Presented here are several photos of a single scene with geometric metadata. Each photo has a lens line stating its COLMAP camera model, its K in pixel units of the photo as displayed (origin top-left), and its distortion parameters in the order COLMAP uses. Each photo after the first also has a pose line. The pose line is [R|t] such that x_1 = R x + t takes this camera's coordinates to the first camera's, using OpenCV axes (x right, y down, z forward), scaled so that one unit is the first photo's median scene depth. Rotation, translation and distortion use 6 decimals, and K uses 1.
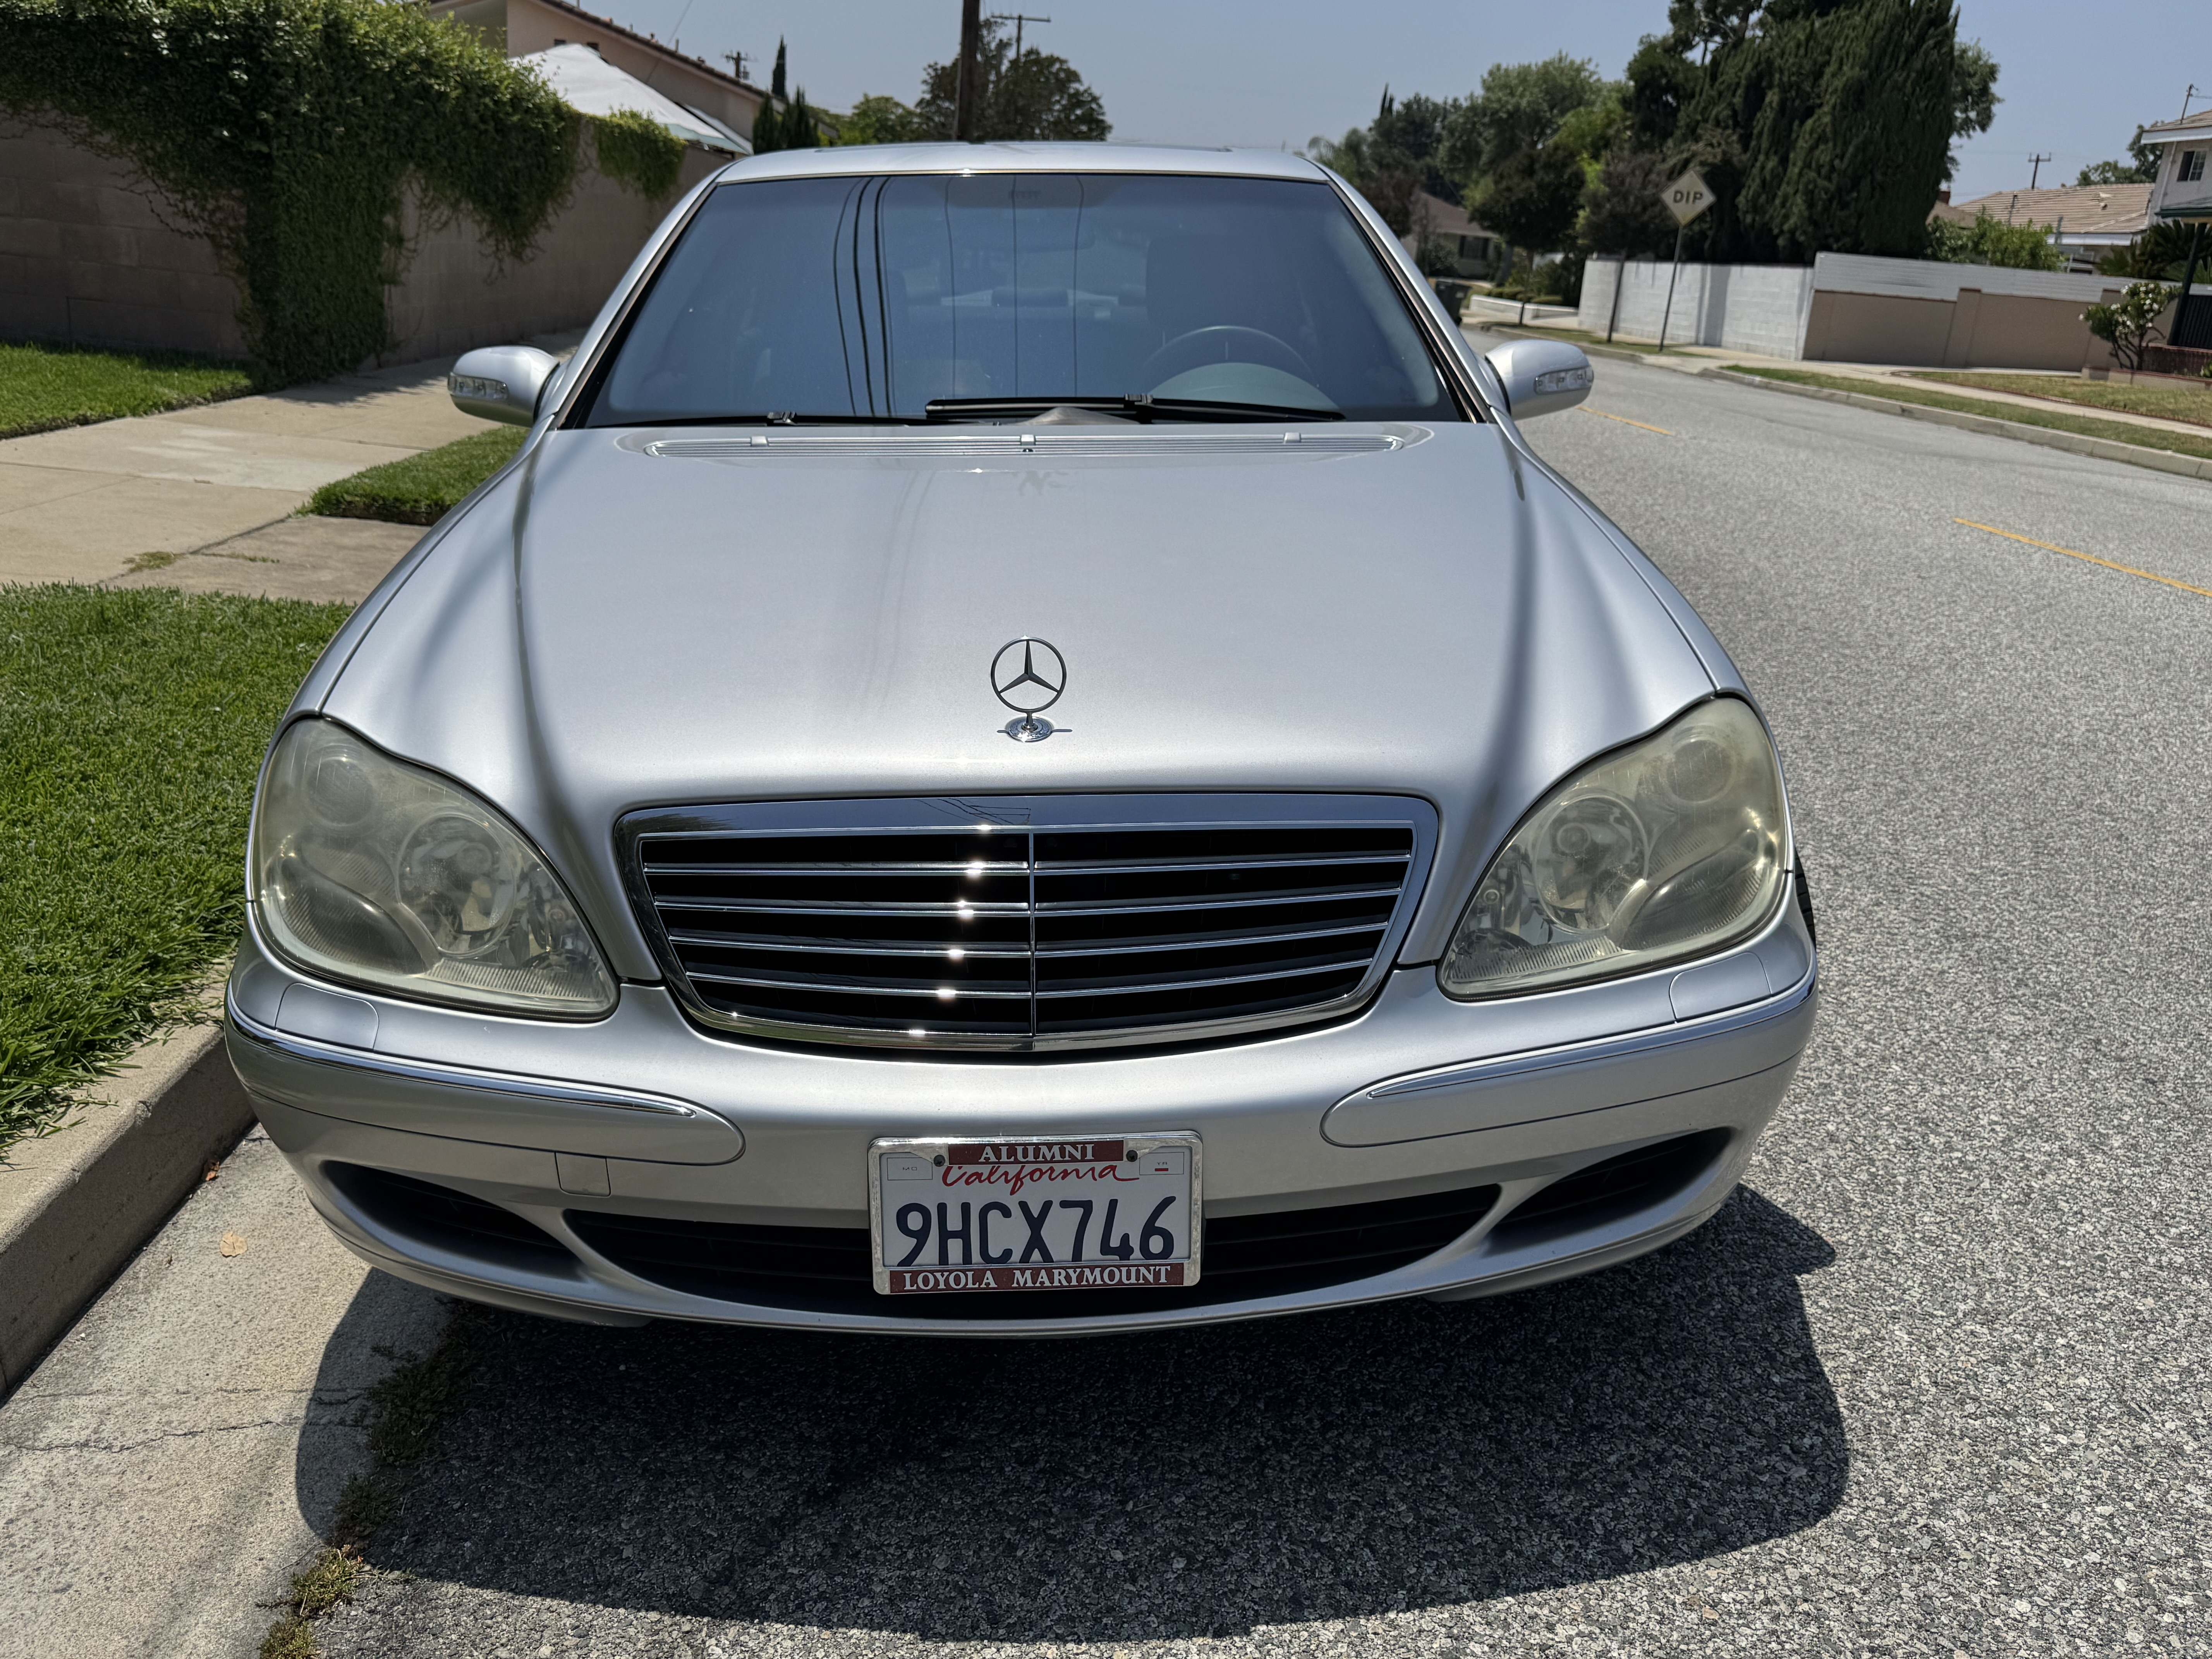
lens RADIAL K [[1763.2, 0, 1106.0], [0, 1763.2, 829.5], [0, 0, 1]] dist [-0.004457, -0.012144]
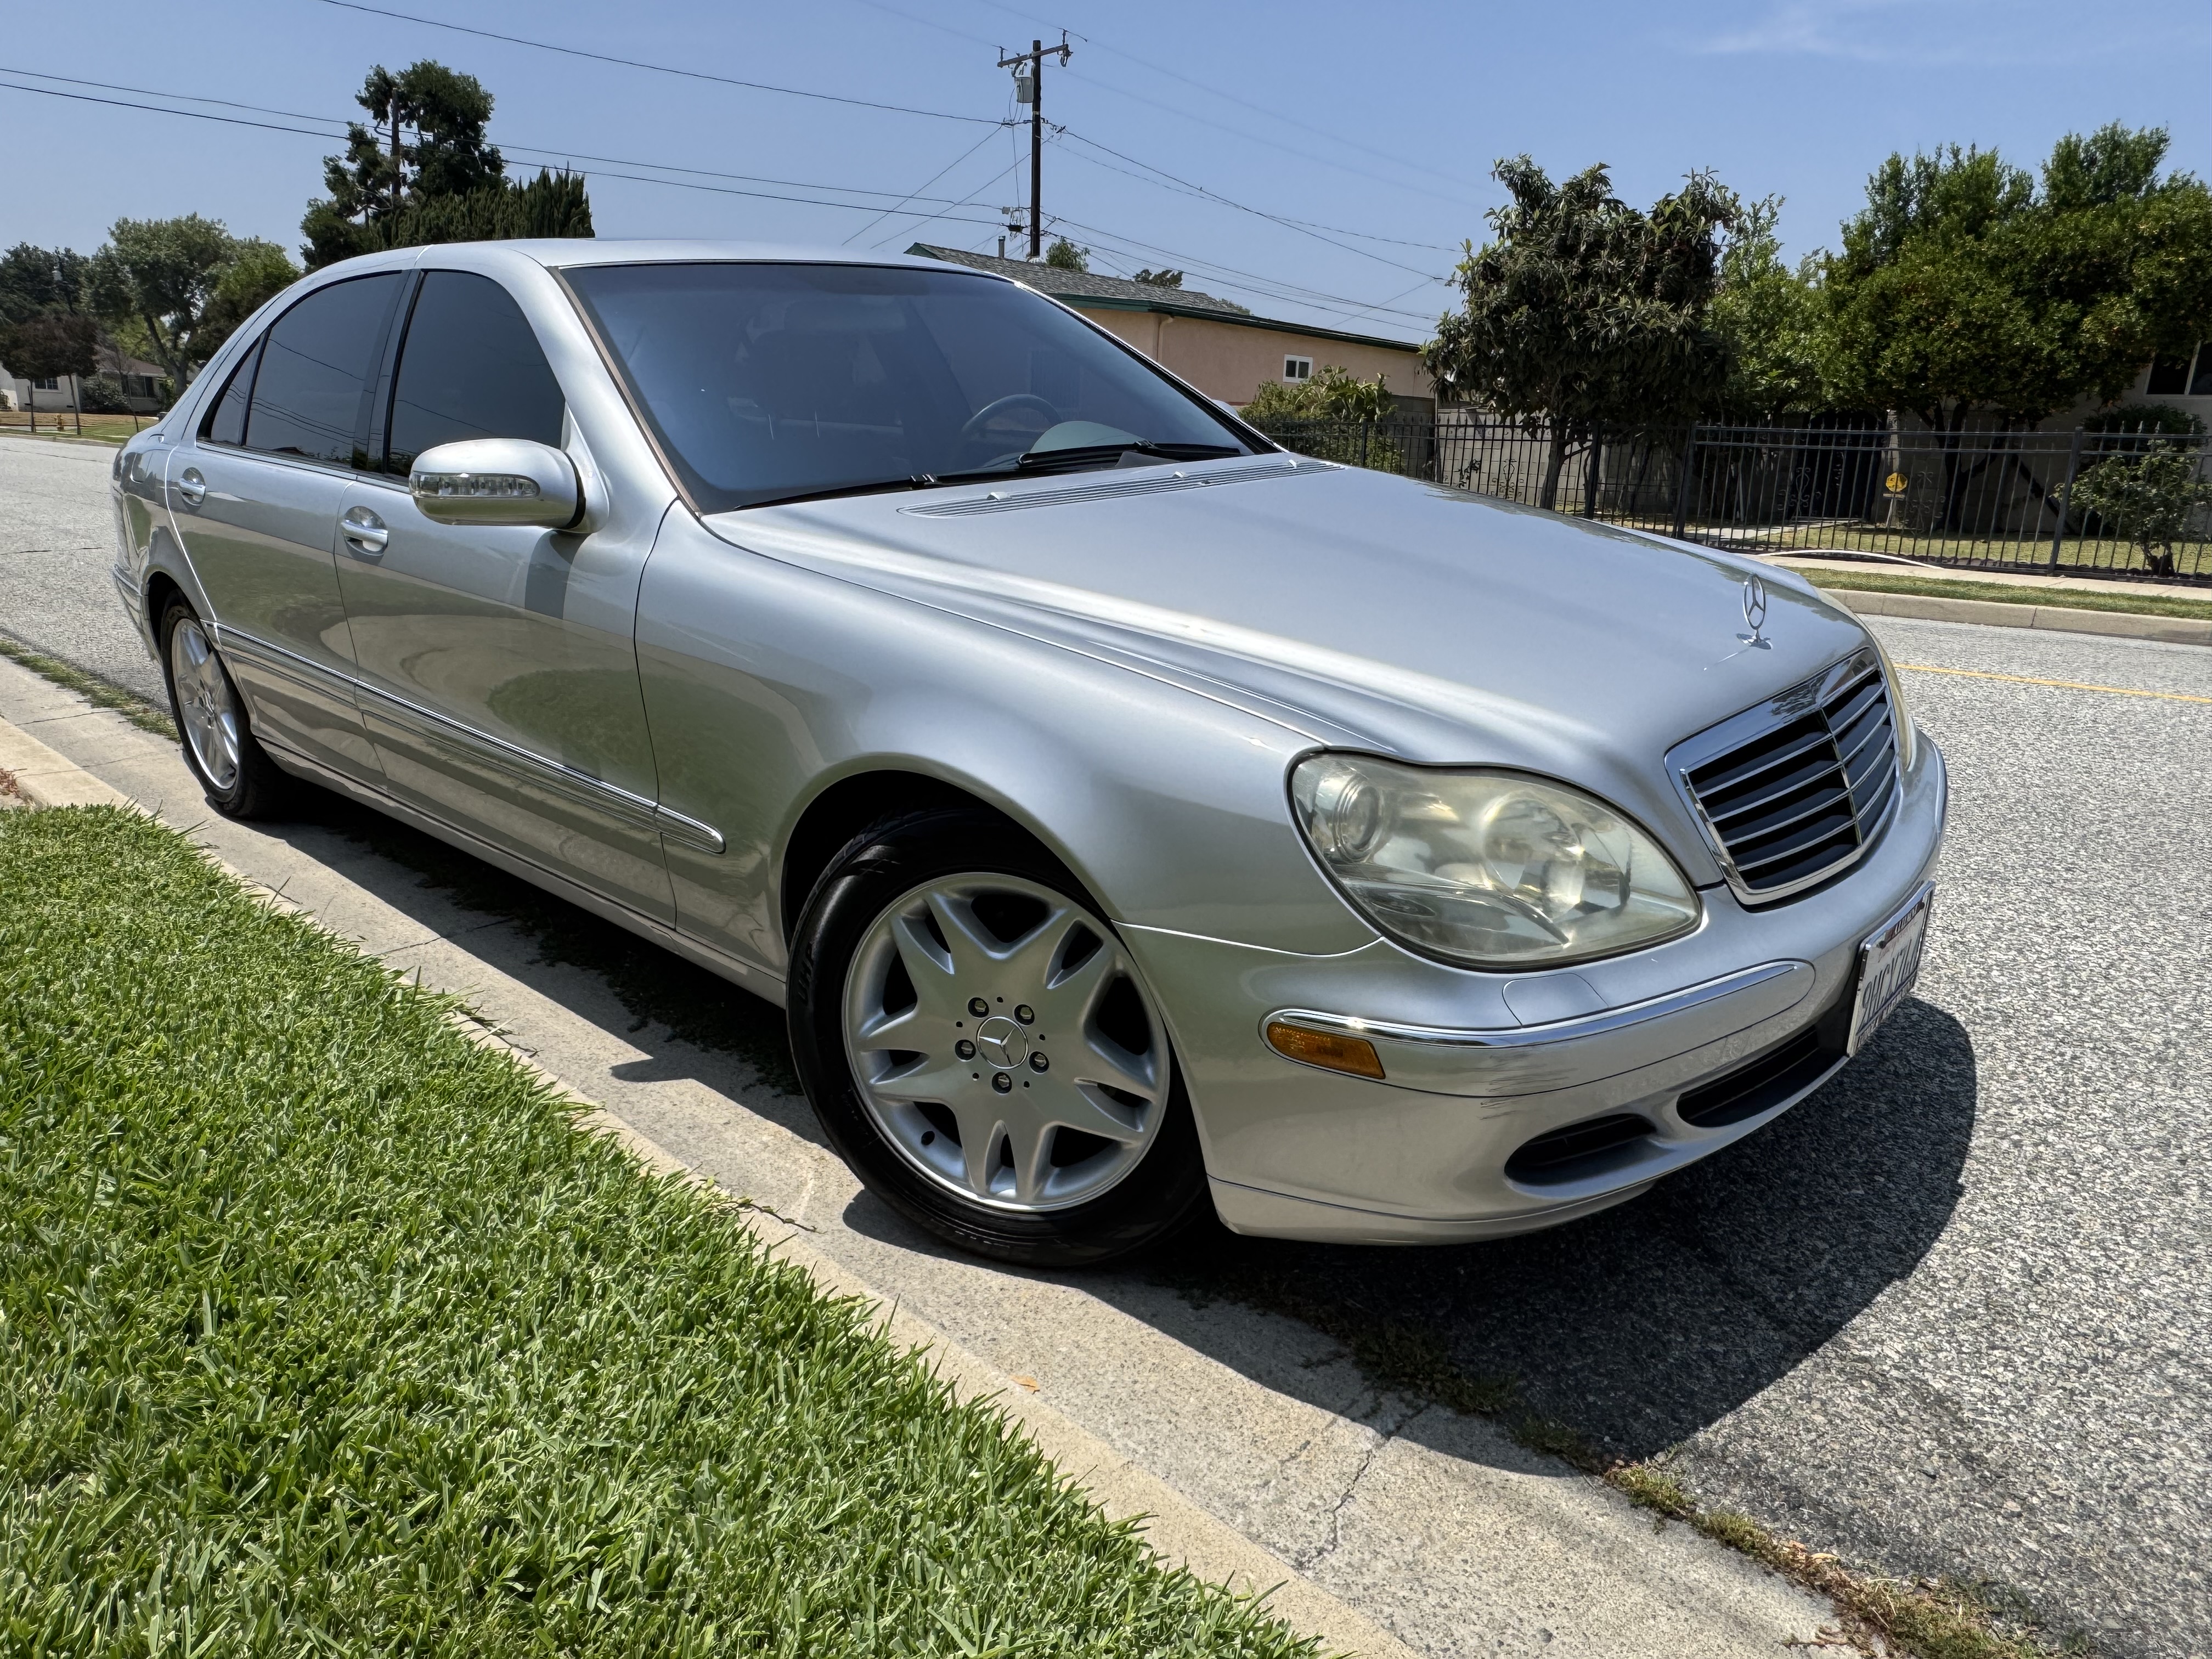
lens RADIAL K [[1401.9, 0, 1106.0], [0, 1401.9, 829.5], [0, 0, 1]] dist [-0.019503, 0.000119]
pose [[0.718946, -0.226955, 0.656969, -0.761756], [0.231151, 0.969460, 0.081949, -0.079866], [-0.655504, 0.092942, 0.749450, 0.347174]]
